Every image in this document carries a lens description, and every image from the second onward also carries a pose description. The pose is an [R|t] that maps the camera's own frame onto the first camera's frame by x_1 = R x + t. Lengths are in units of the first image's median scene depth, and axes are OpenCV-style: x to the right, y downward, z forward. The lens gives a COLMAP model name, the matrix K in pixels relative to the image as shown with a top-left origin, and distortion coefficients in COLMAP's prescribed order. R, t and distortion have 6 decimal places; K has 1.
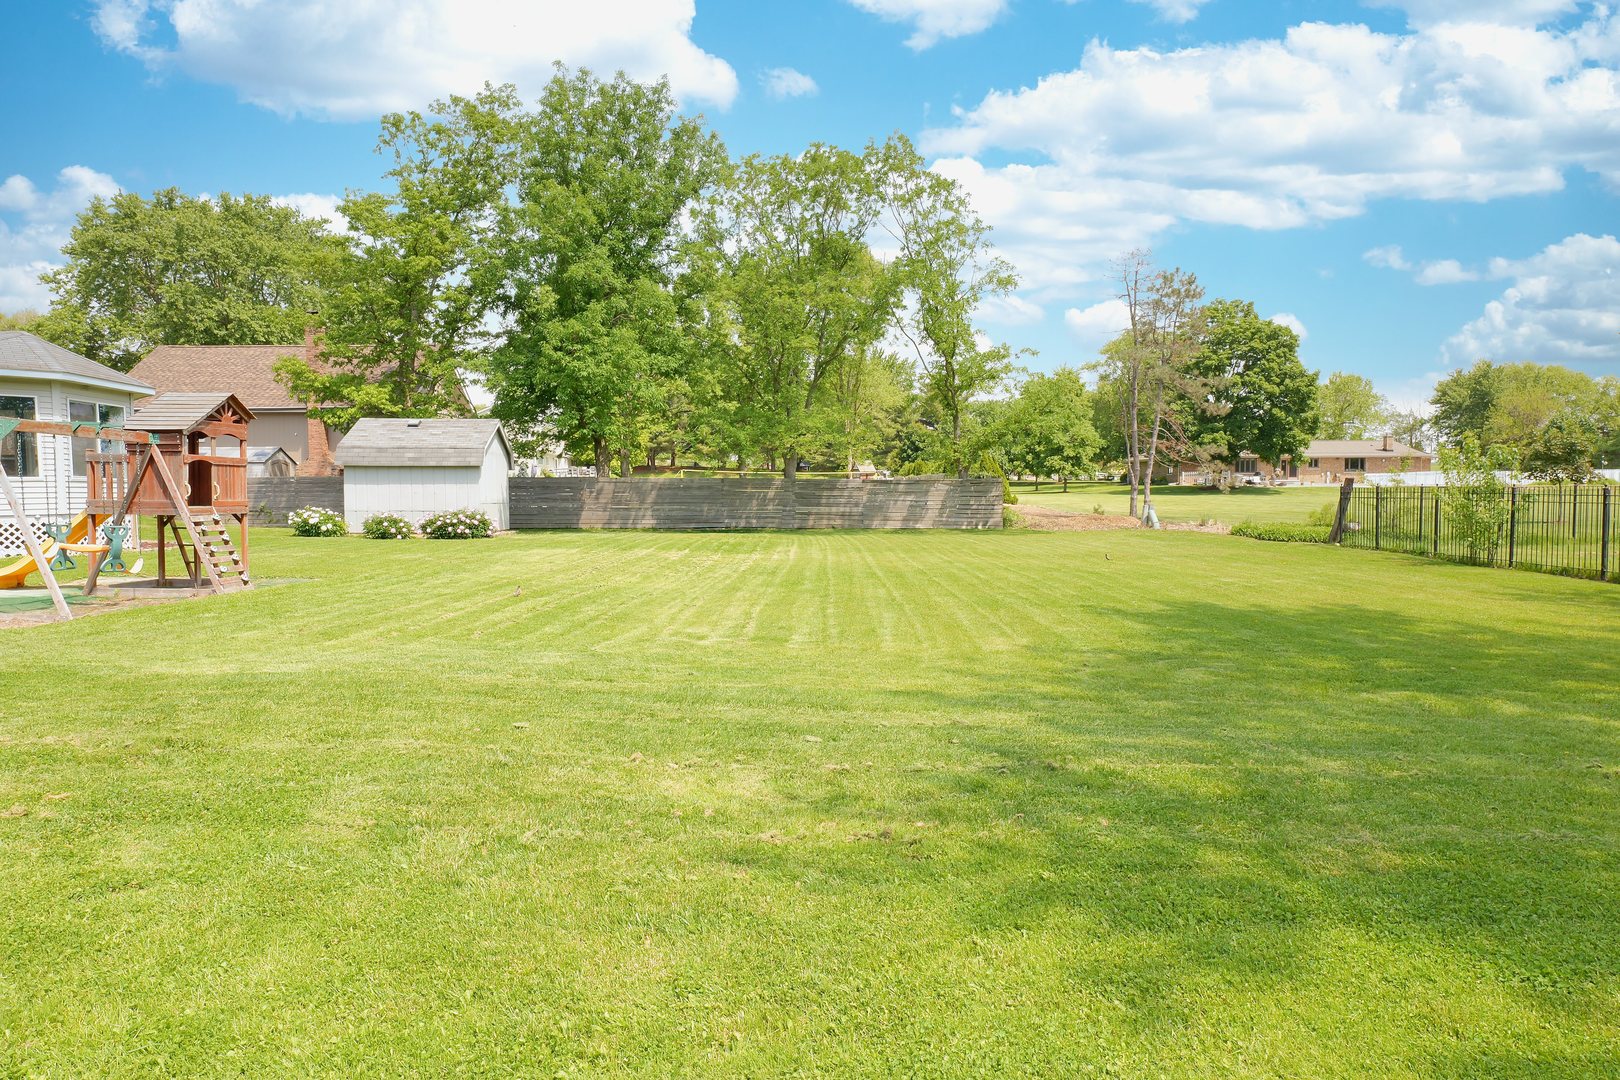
lens RADIAL K [[944.2, 0, 810.9], [0, 944.2, 543.6], [0, 0, 1]] dist [-0.029035, 0.016791]
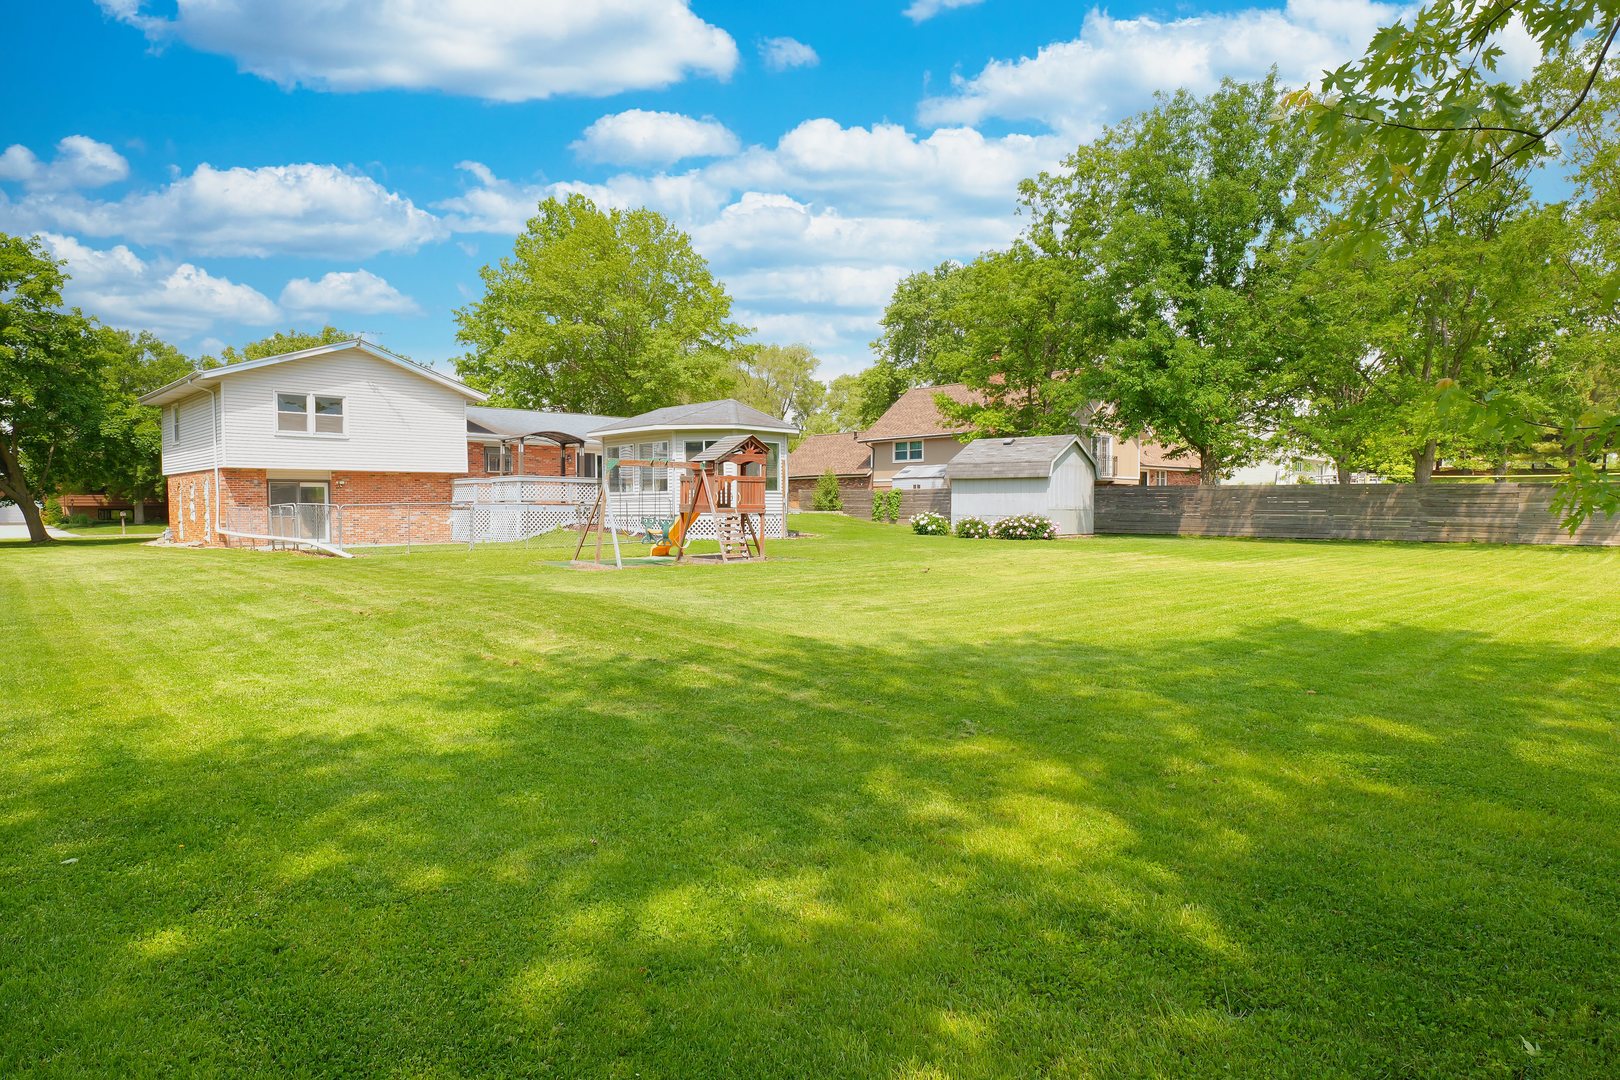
lens RADIAL K [[944.2, 0, 810.9], [0, 944.2, 543.6], [0, 0, 1]] dist [-0.029035, 0.016791]
pose [[0.674063, 0.030149, -0.738059, 0.246110], [-0.037695, 0.999269, 0.006393, 0.001613], [0.737712, 0.023512, 0.674706, 0.014003]]
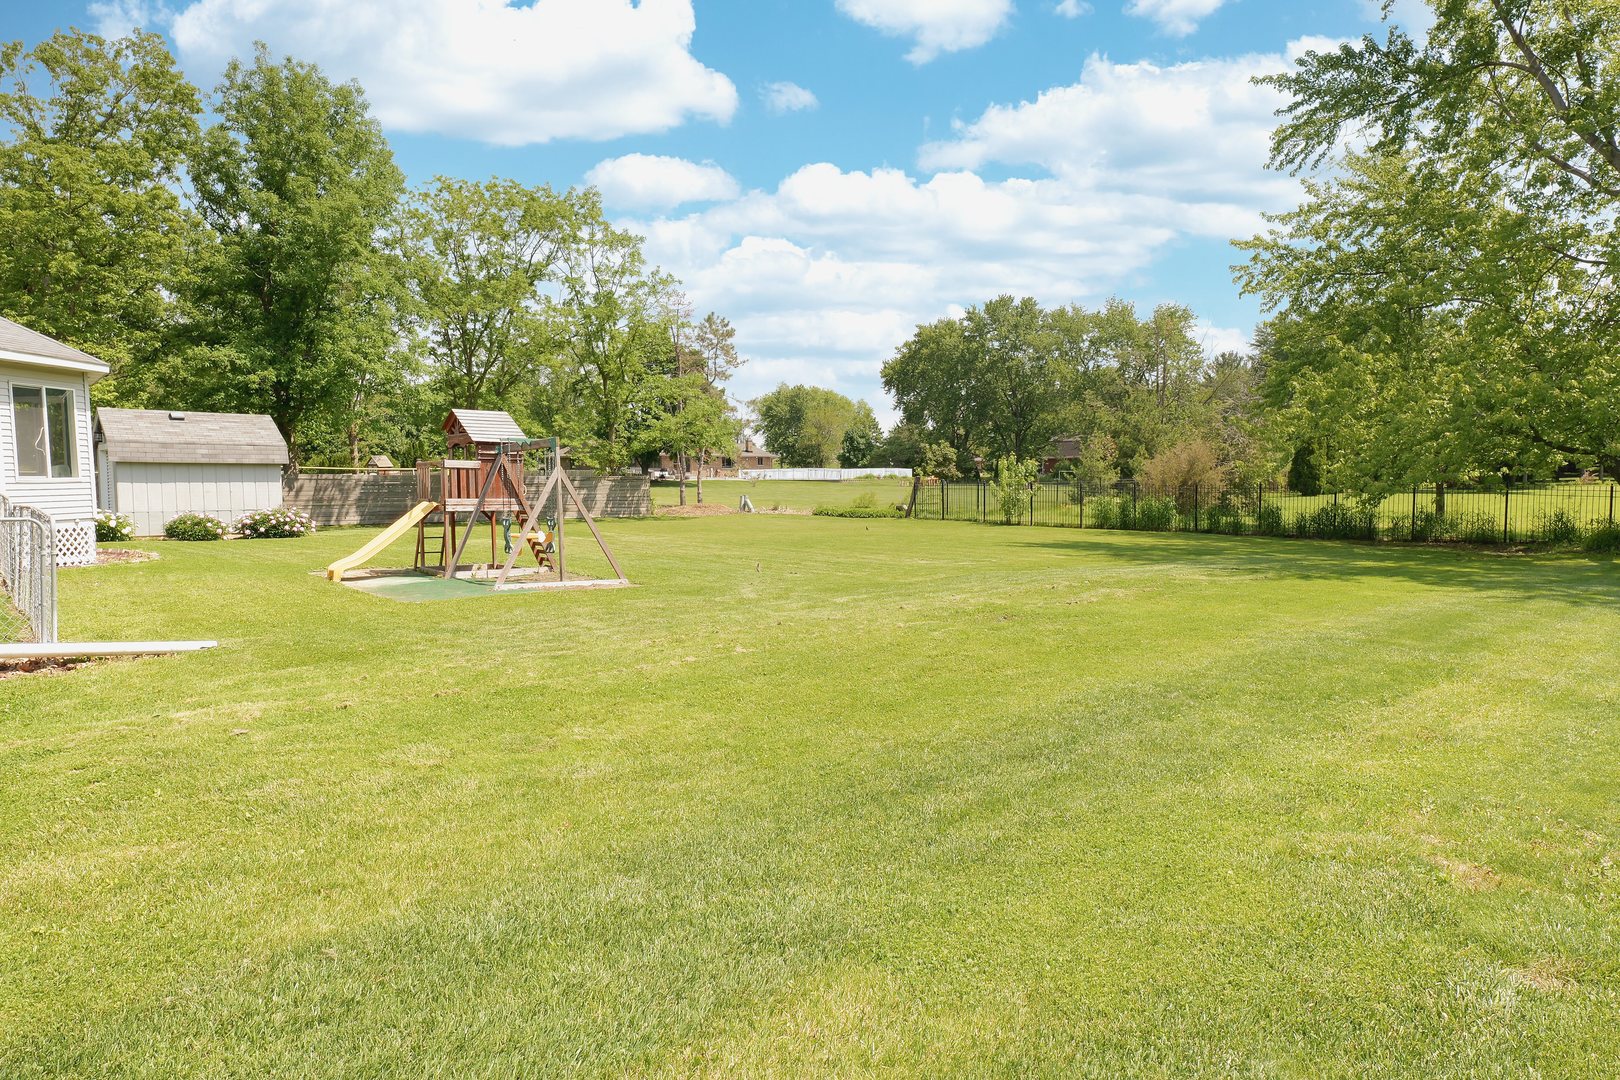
lens RADIAL K [[944.2, 0, 810.9], [0, 944.2, 543.6], [0, 0, 1]] dist [-0.029035, 0.016791]
pose [[0.756999, -0.045343, 0.651841, -0.469946], [0.040475, 0.998928, 0.022482, 0.001131], [-0.652162, 0.009365, 0.758022, -0.086231]]
